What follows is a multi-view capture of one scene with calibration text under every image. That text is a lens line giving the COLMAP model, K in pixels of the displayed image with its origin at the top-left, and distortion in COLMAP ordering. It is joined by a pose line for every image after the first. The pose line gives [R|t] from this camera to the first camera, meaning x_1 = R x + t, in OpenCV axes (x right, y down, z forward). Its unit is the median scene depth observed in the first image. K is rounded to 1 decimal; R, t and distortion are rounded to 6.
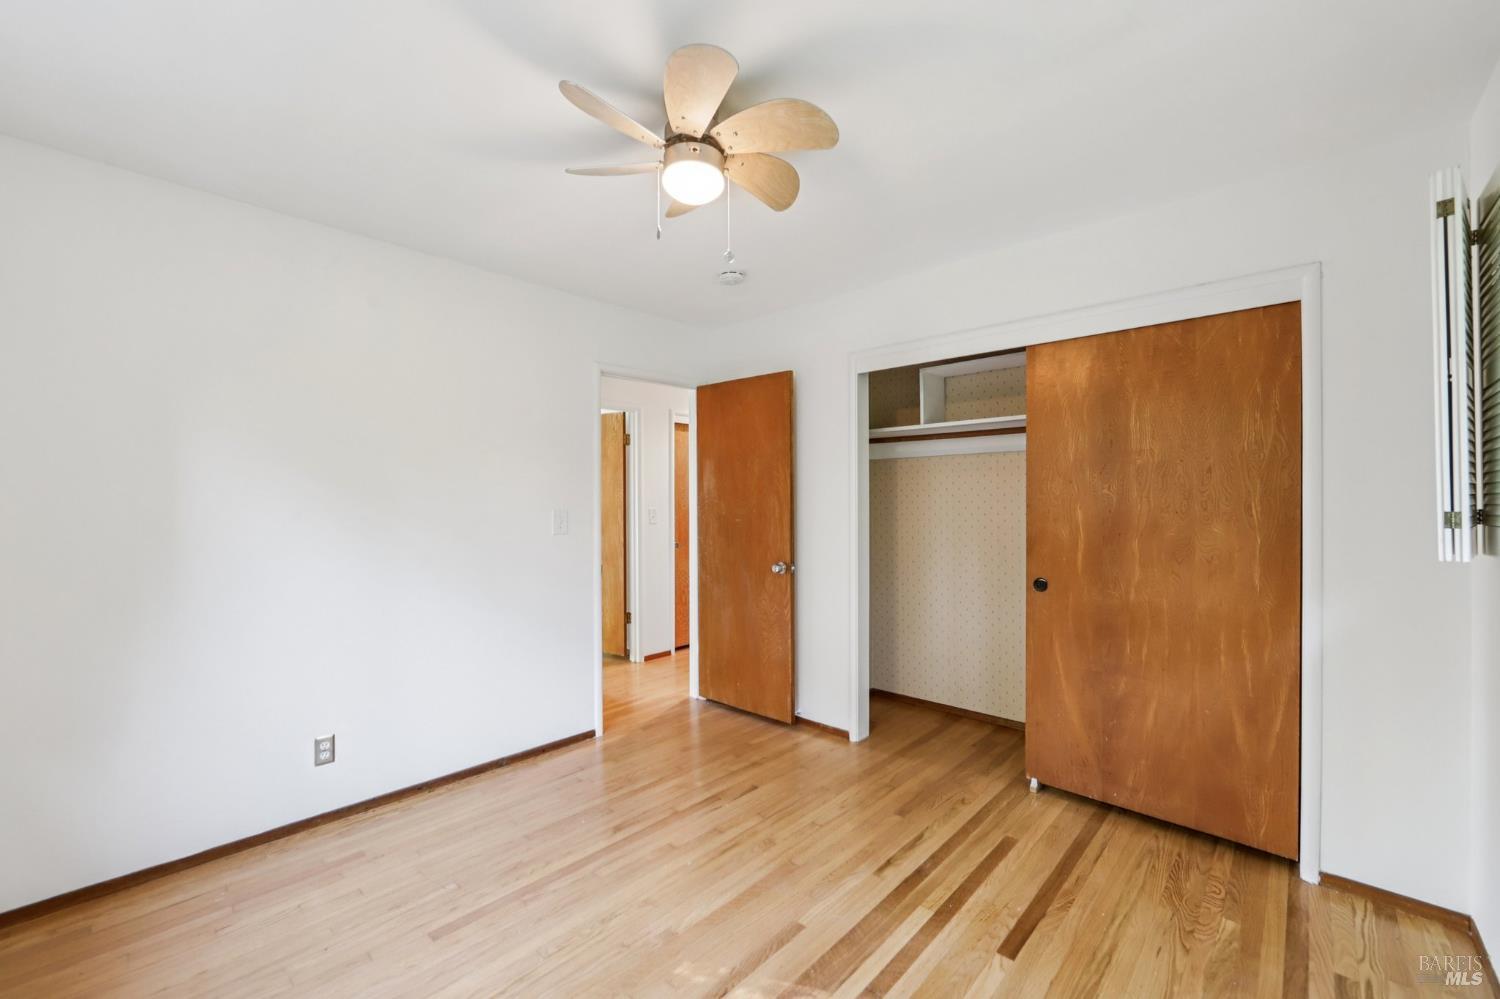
lens RADIAL K [[617.0, 0, 754.7], [0, 617.0, 490.9], [0, 0, 1]] dist [-0.009203, 0.000498]
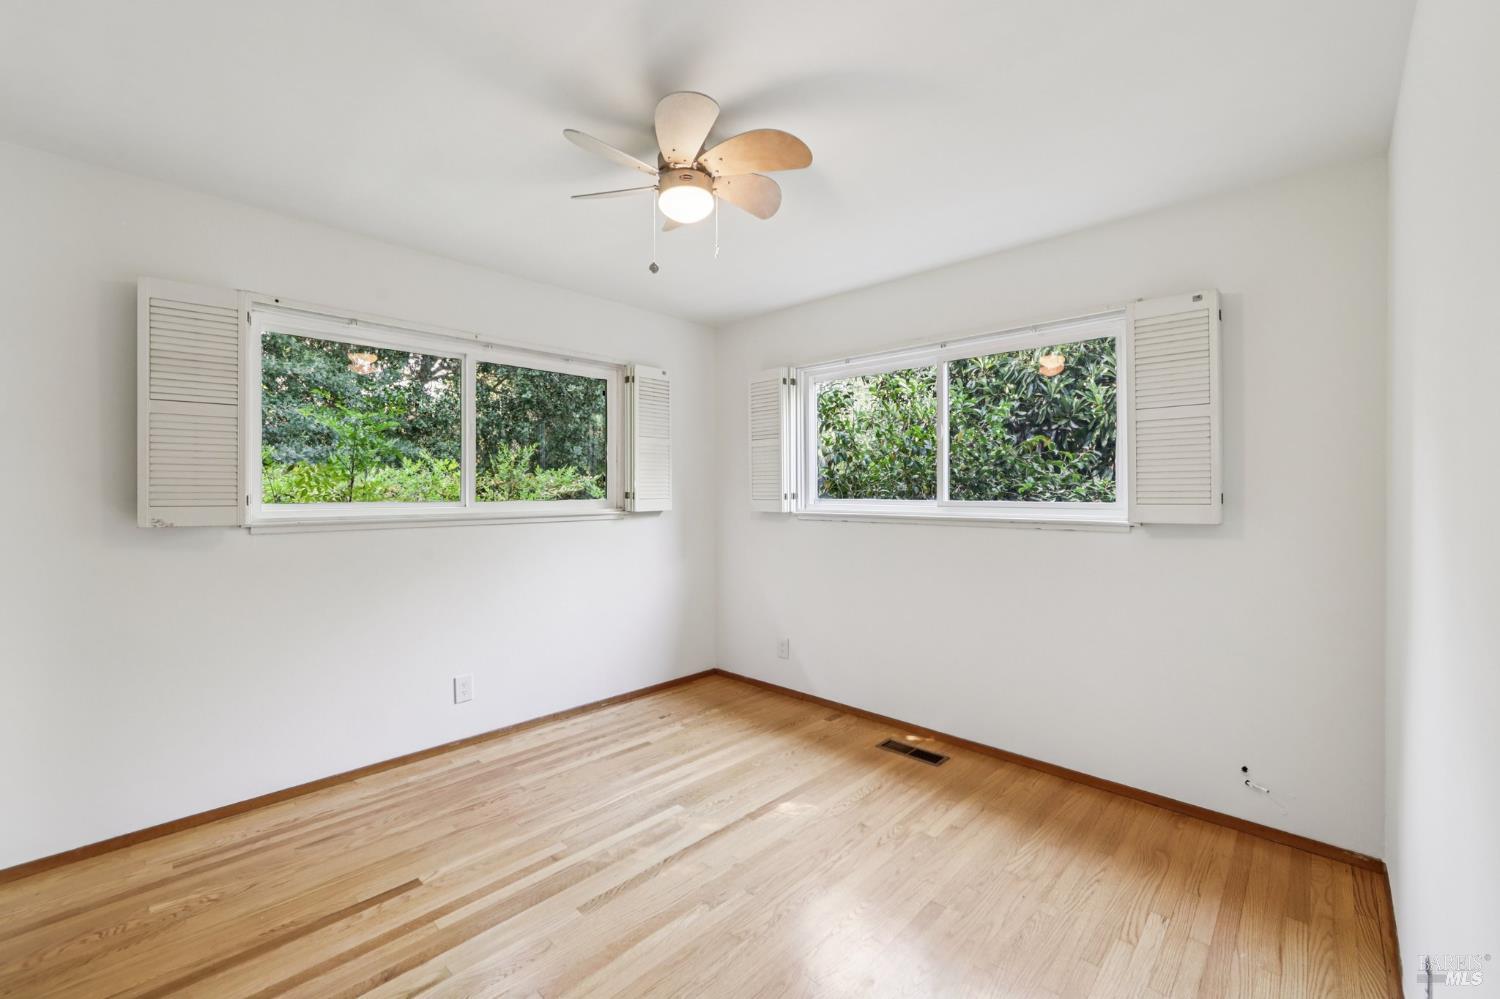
lens RADIAL K [[617.0, 0, 754.7], [0, 617.0, 490.9], [0, 0, 1]] dist [-0.009203, 0.000498]
pose [[-0.999779, 0.000260, 0.021008, -0.233085], [0.000103, 0.999972, -0.007505, 0.030531], [-0.021010, -0.007501, -0.999751, 2.027578]]
